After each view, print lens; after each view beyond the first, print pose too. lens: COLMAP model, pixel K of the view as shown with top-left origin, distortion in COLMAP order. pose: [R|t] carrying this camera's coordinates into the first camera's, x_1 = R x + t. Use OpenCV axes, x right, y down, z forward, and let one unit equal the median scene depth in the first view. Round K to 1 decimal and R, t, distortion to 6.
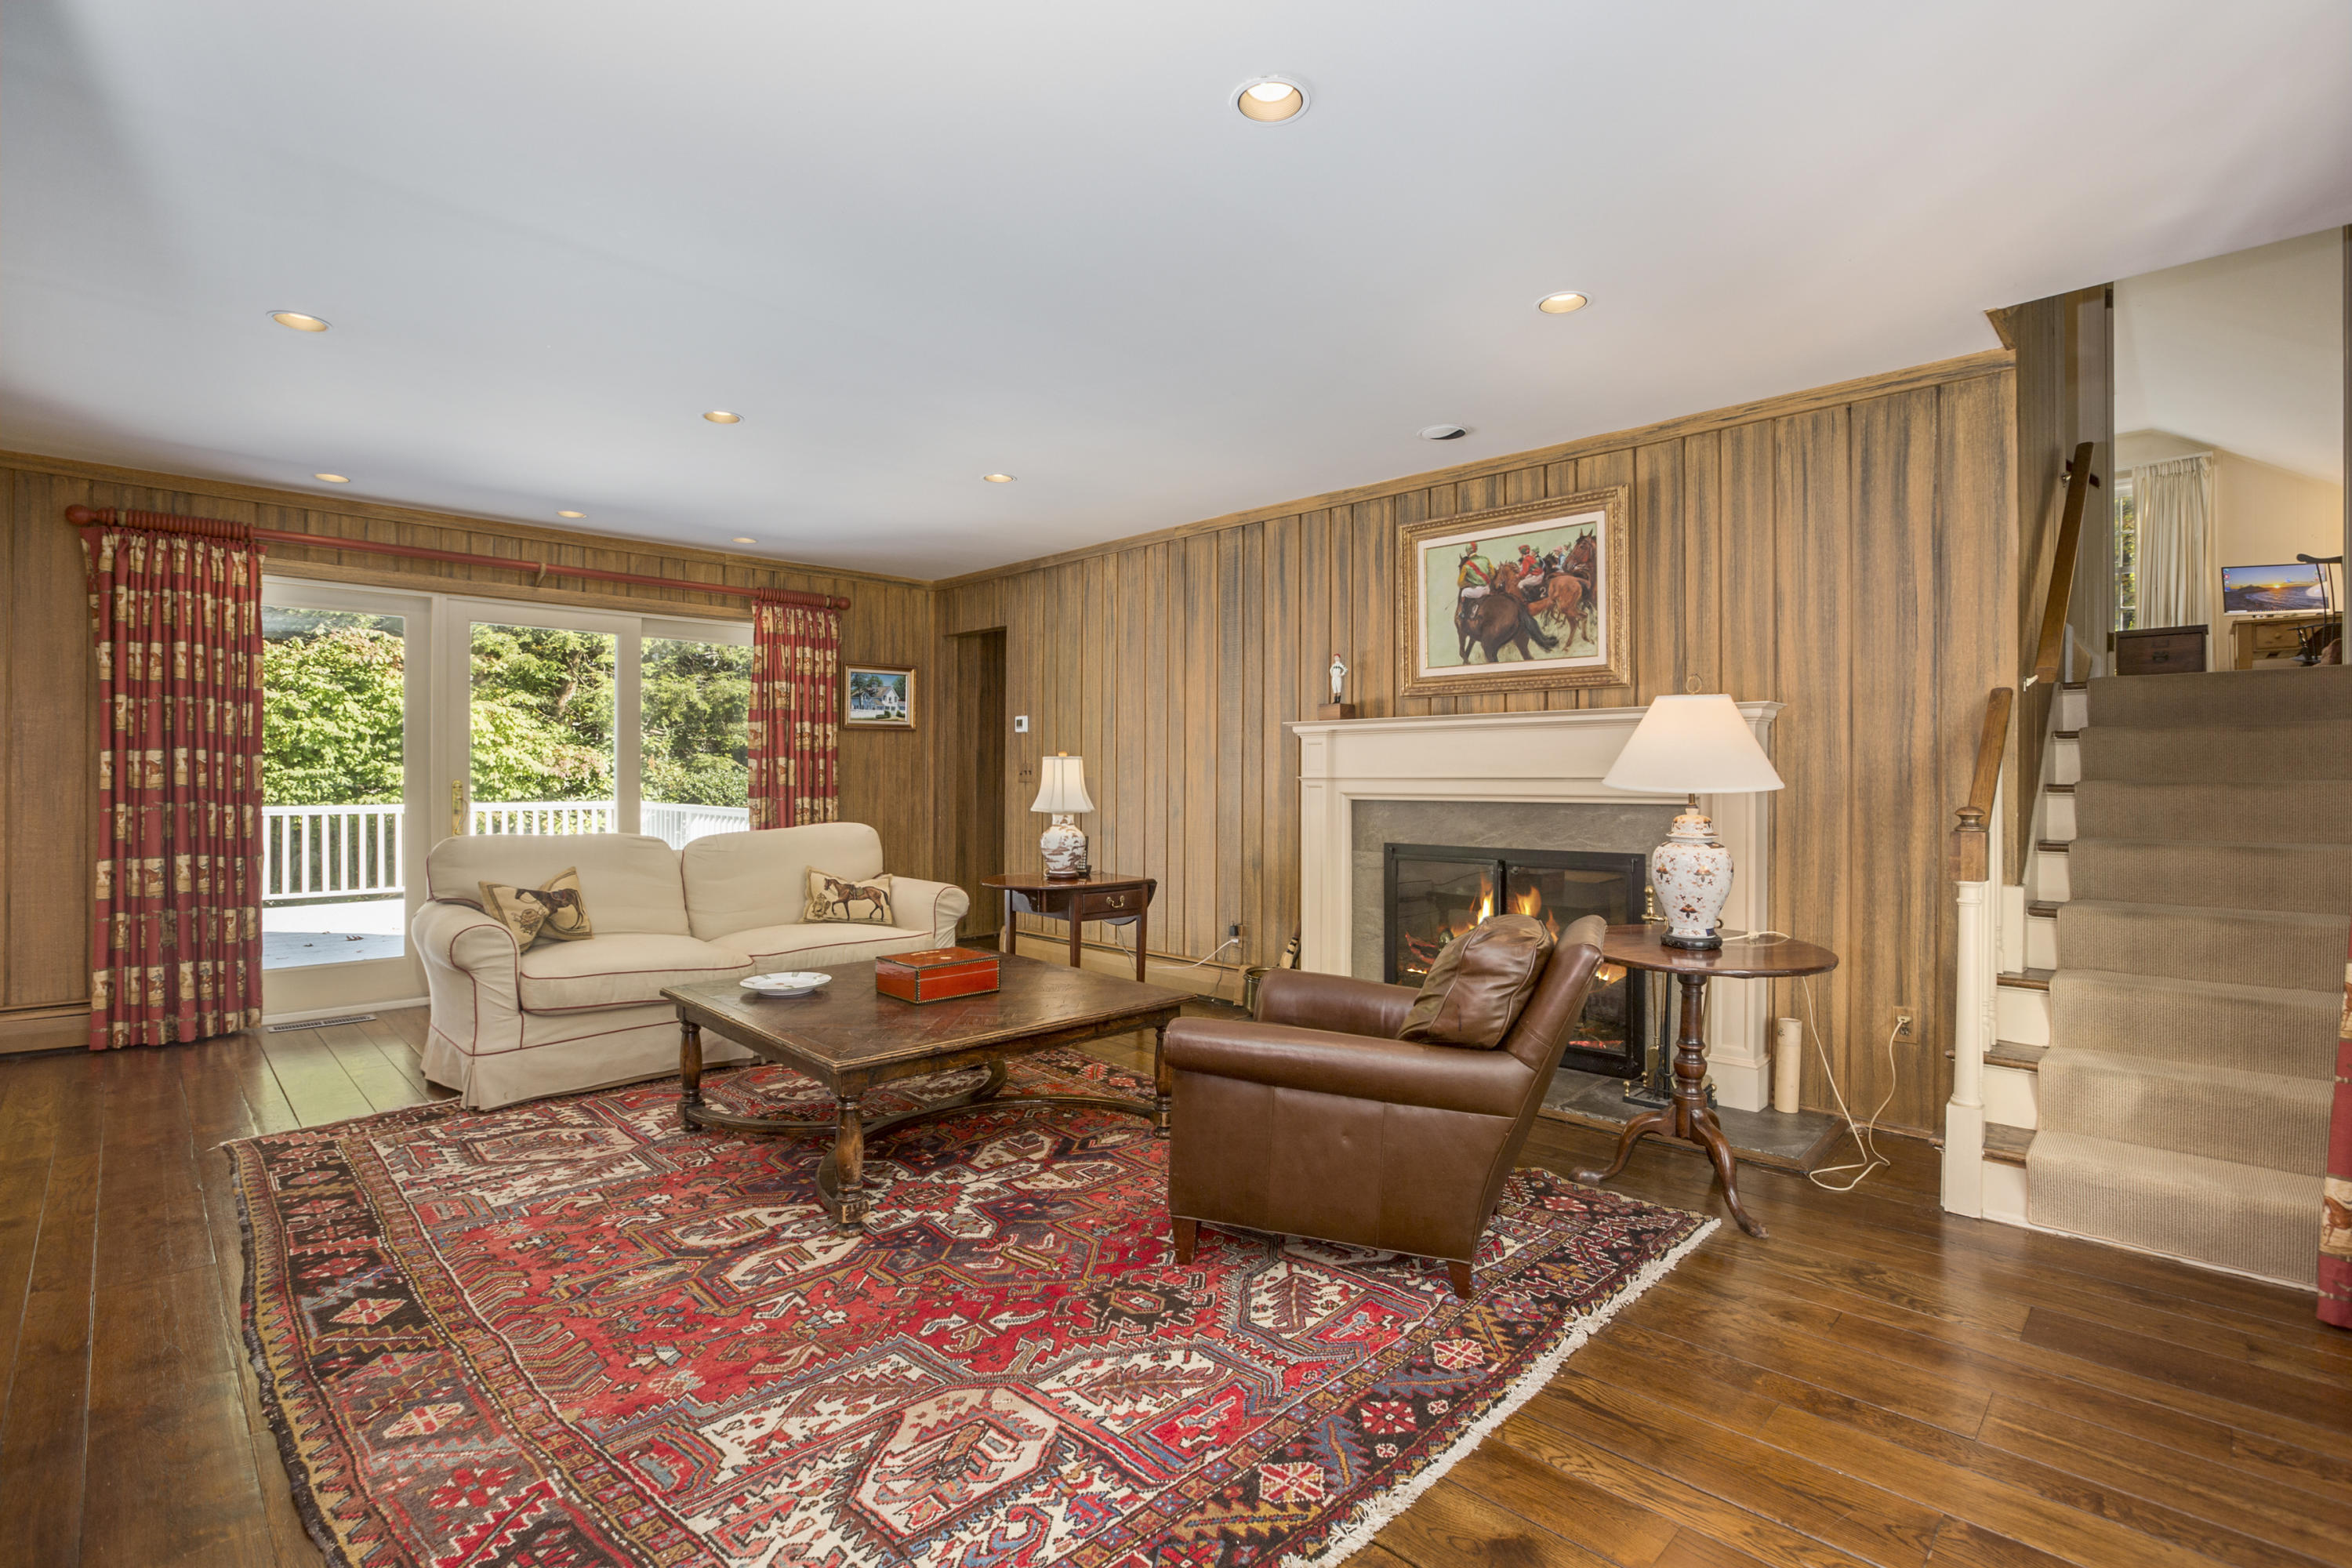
lens RADIAL K [[1070.6, 0, 1193.3], [0, 1070.6, 780.8], [0, 0, 1]] dist [-0.052548, 0.014605]
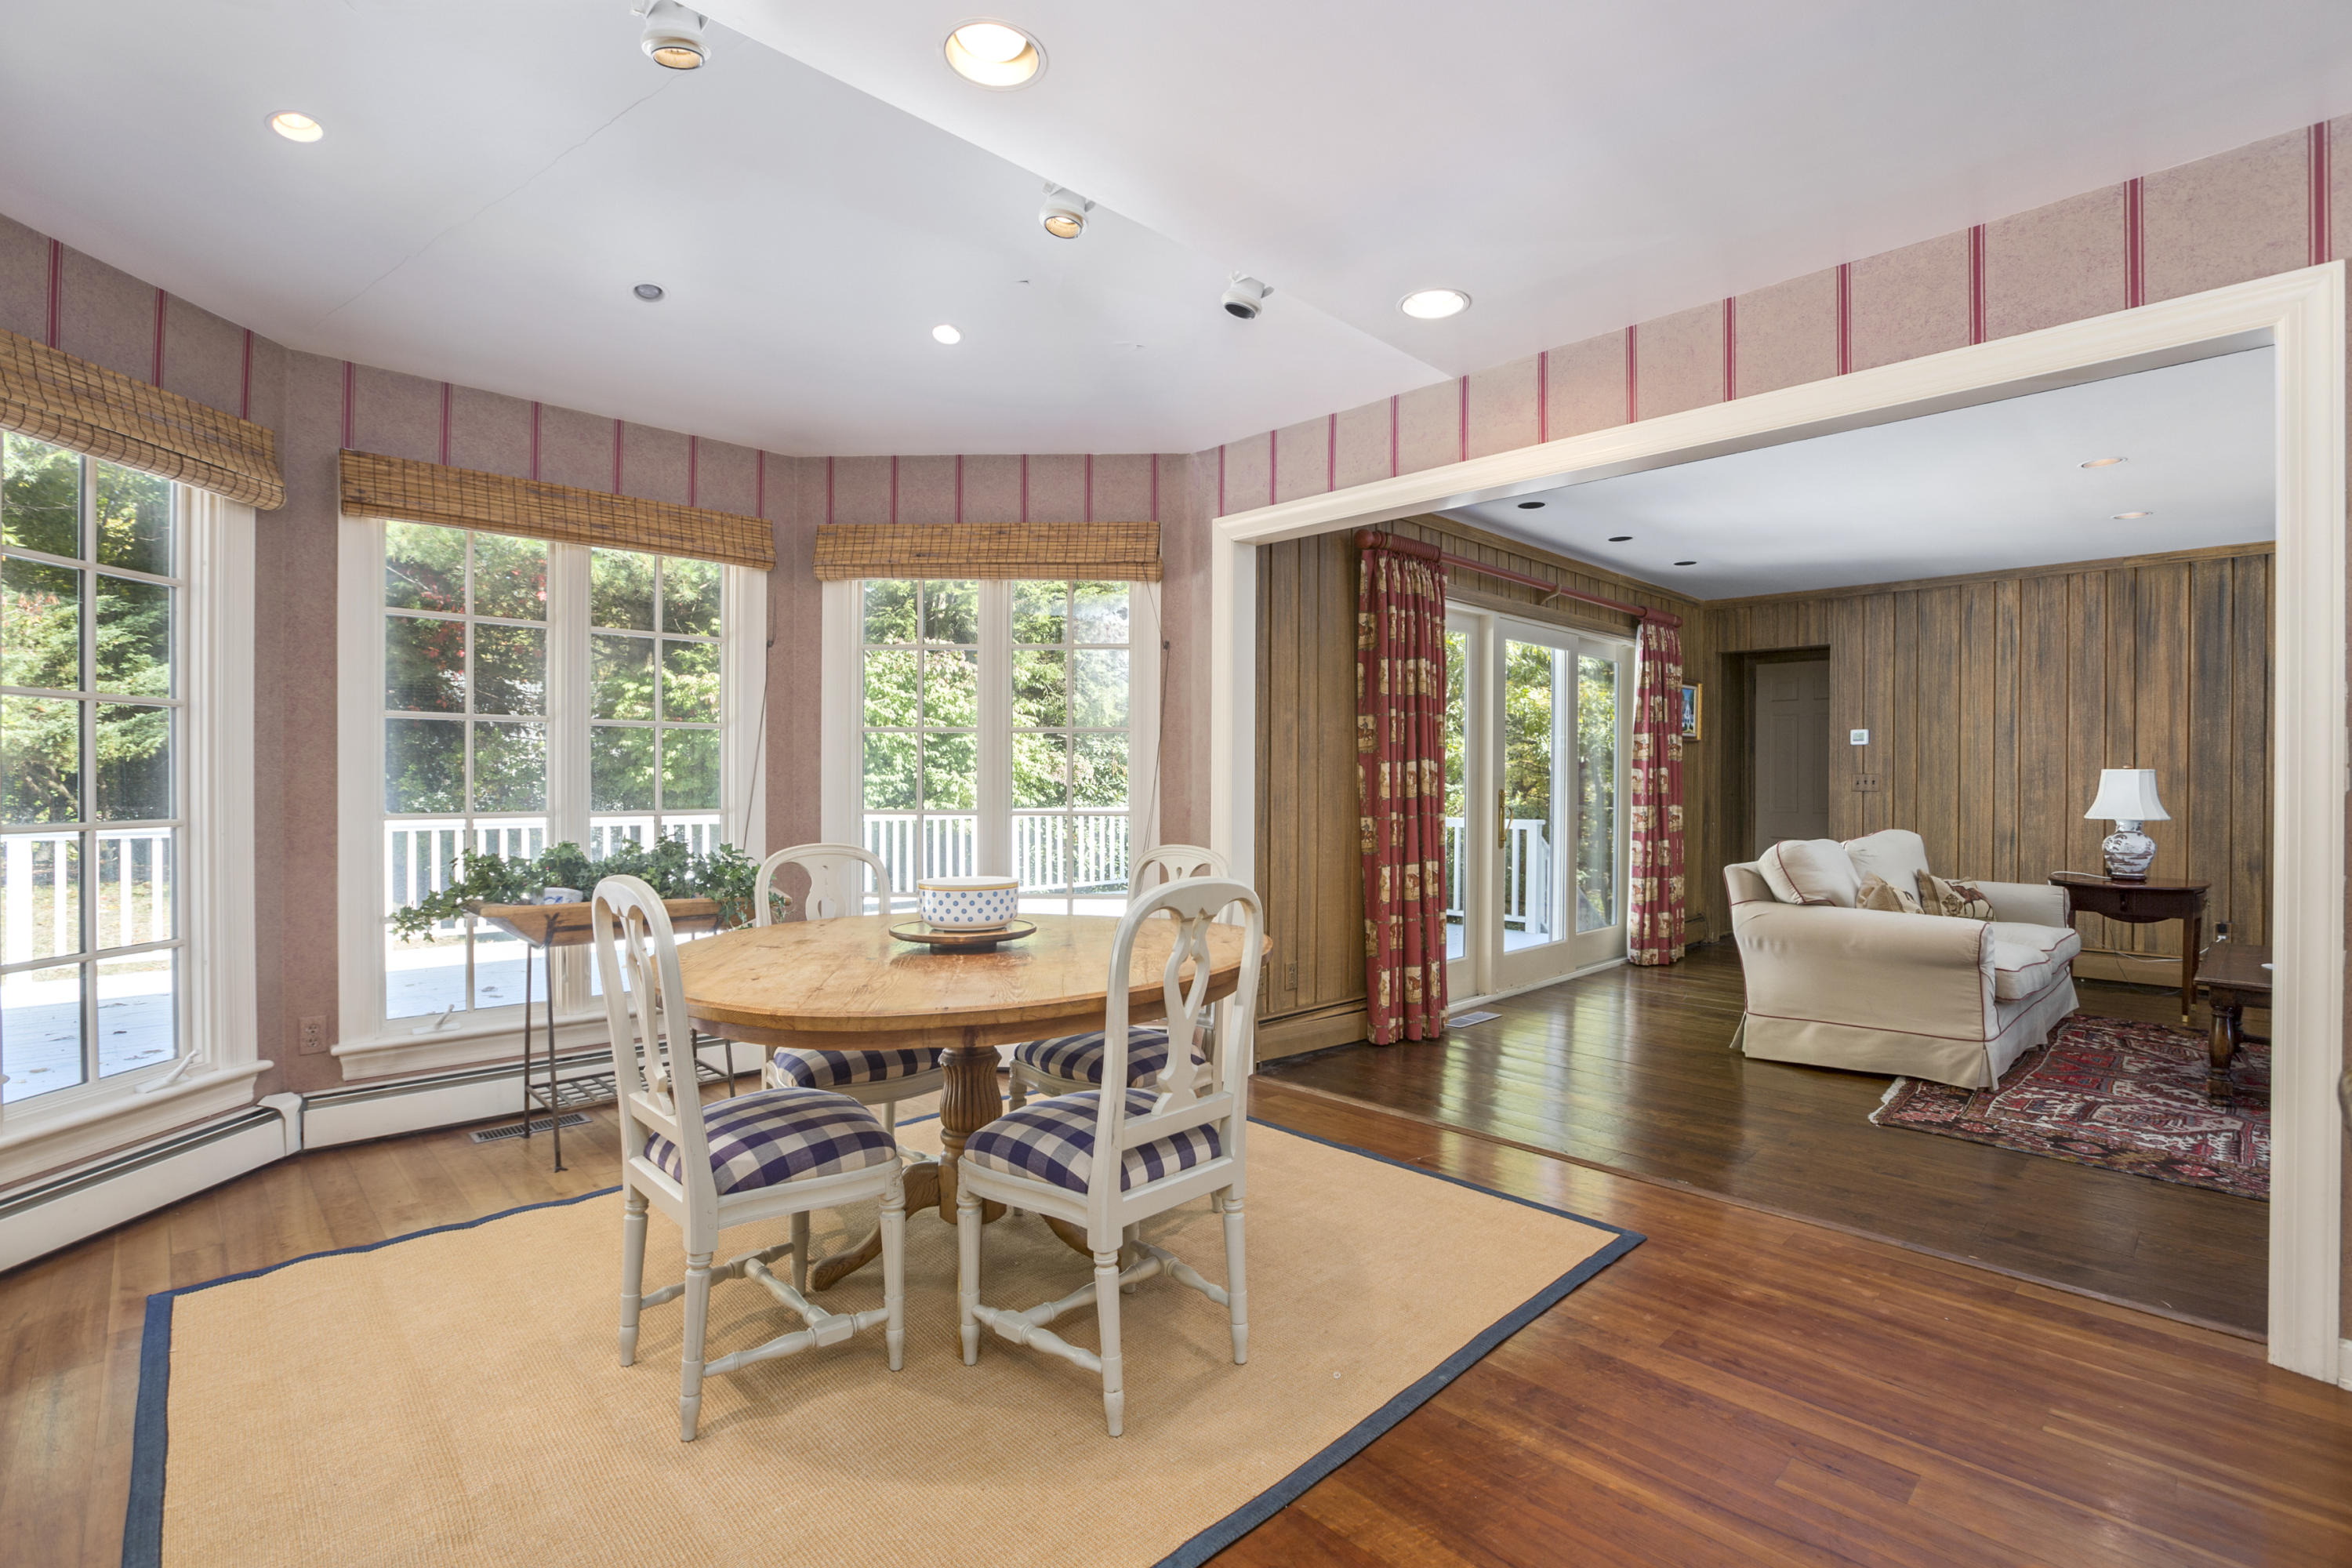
lens RADIAL K [[1070.6, 0, 1193.3], [0, 1070.6, 780.8], [0, 0, 1]] dist [-0.052548, 0.014605]
pose [[0.999552, 0.002355, -0.029828, -1.305840], [-0.002517, 0.999982, -0.005423, -0.003971], [0.029814, 0.005496, 0.999540, -0.103710]]
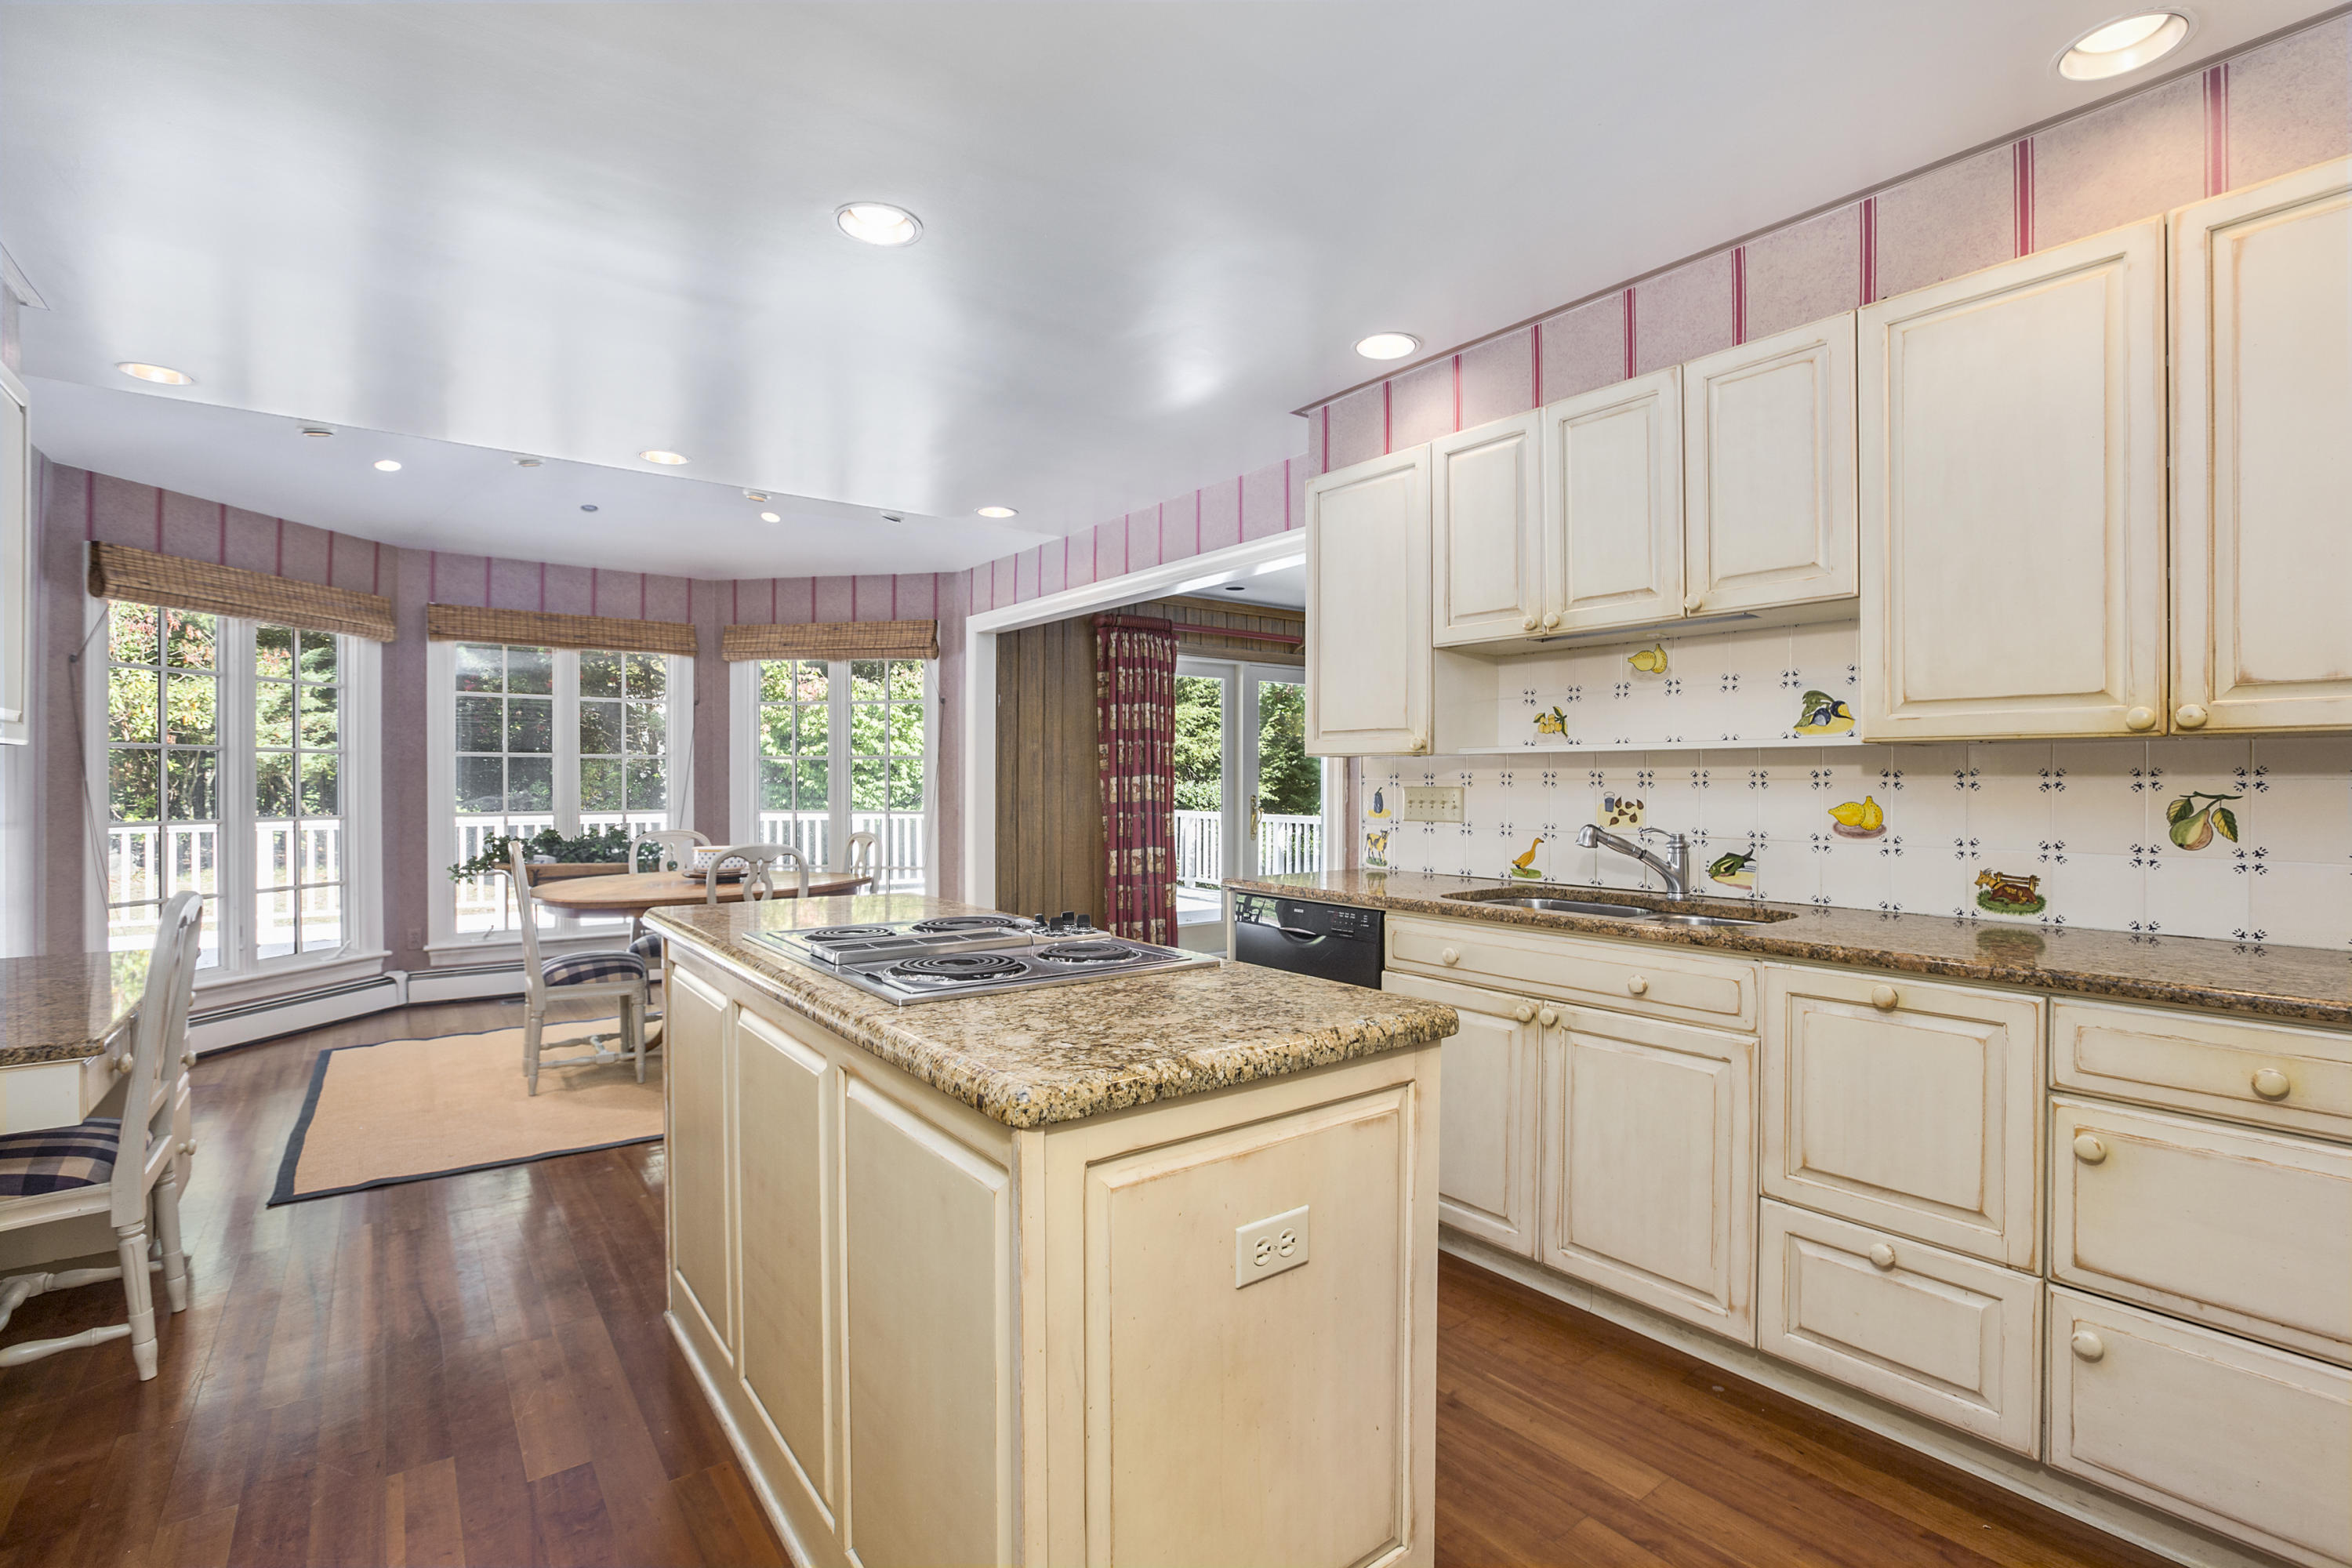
lens RADIAL K [[1070.6, 0, 1193.3], [0, 1070.6, 780.8], [0, 0, 1]] dist [-0.052548, 0.014605]
pose [[0.988379, -0.000161, -0.152010, -0.755435], [-0.000346, 0.999994, -0.003310, -0.019854], [0.152009, 0.003324, 0.988373, -0.556385]]
